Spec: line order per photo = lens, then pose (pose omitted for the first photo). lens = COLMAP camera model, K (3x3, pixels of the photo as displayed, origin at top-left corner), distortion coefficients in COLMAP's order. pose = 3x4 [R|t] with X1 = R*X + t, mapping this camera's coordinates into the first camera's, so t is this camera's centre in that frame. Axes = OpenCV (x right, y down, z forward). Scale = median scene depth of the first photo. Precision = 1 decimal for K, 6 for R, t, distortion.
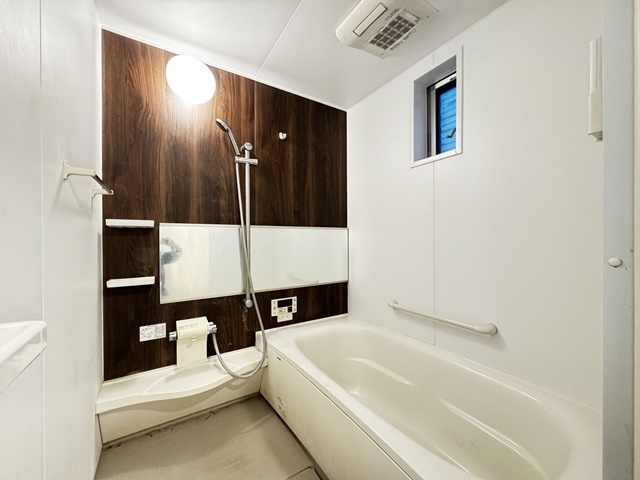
lens RADIAL K [[256.1, 0, 320.9], [0, 256.1, 240.5], [0, 0, 1]] dist [-0.000342, -0.000693]
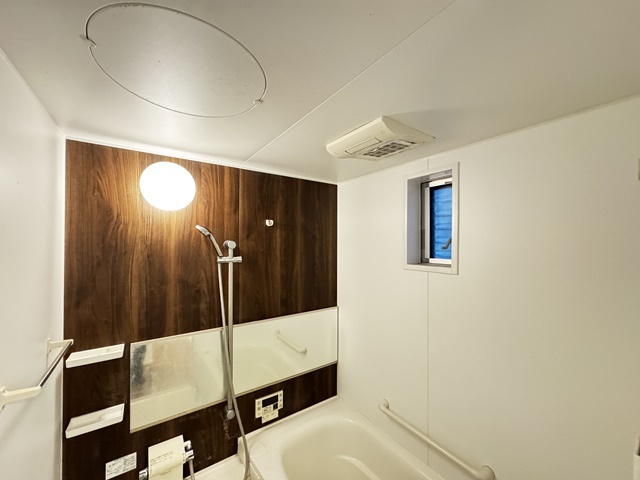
lens RADIAL K [[256.1, 0, 320.5], [0, 256.1, 239.8], [0, 0, 1]] dist [-0.000342, -0.000693]
pose [[0.999222, 0.008864, 0.038418, 0.002973], [-0.008495, 0.999916, -0.009743, -0.382551], [-0.038501, 0.009409, 0.999214, 0.058141]]
